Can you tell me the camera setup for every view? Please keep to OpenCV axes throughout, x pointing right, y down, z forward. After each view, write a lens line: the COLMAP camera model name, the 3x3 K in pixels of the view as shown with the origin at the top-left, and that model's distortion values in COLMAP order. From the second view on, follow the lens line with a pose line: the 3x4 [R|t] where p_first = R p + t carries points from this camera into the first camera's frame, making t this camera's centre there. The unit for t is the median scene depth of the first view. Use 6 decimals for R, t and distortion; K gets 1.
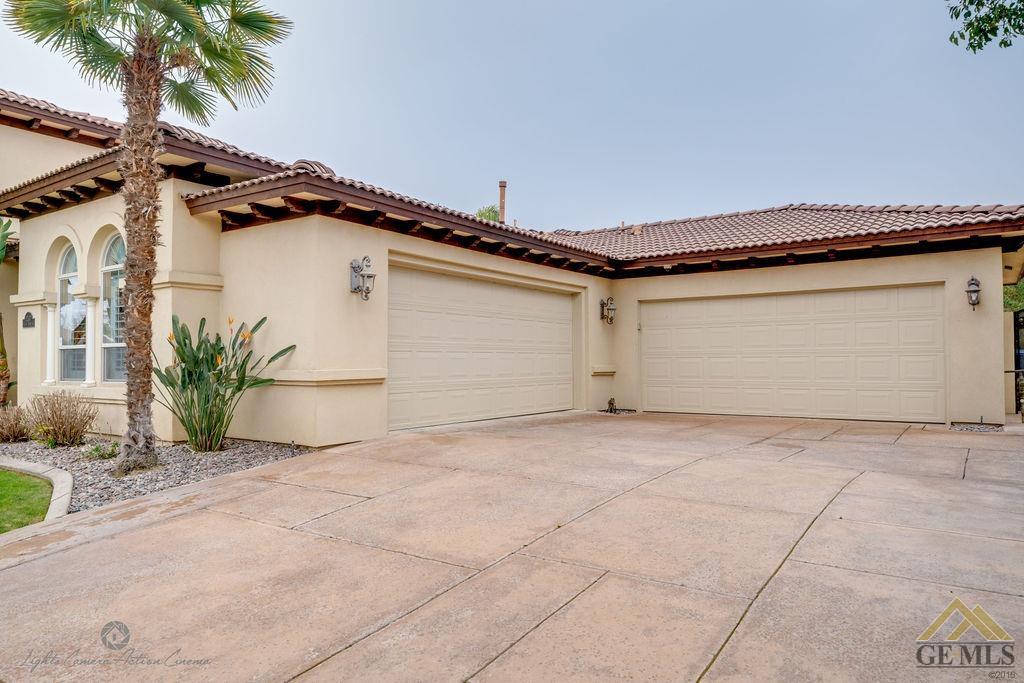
lens RADIAL K [[699.5, 0, 512.0], [0, 699.5, 341.5], [0, 0, 1]] dist [0.006432, -0.000049]
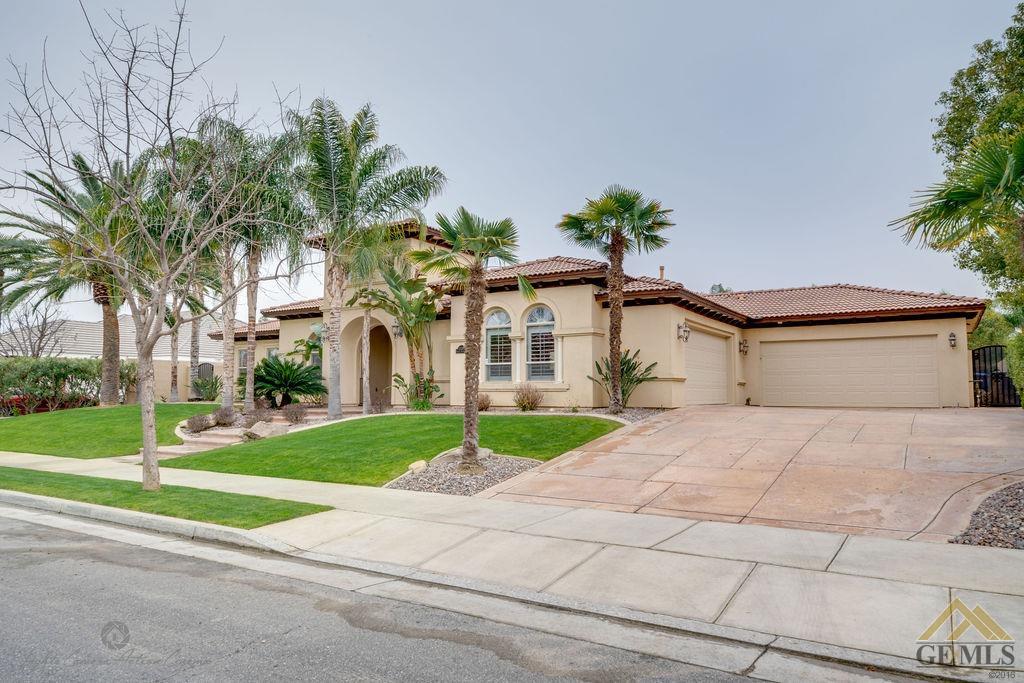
lens RADIAL K [[699.5, 0, 512.0], [0, 699.5, 341.5], [0, 0, 1]] dist [0.006432, -0.000049]
pose [[0.998977, 0.009942, 0.044110, -0.604992], [-0.007857, 0.998855, -0.047187, 0.033097], [-0.044529, 0.046792, 0.997912, -0.828567]]
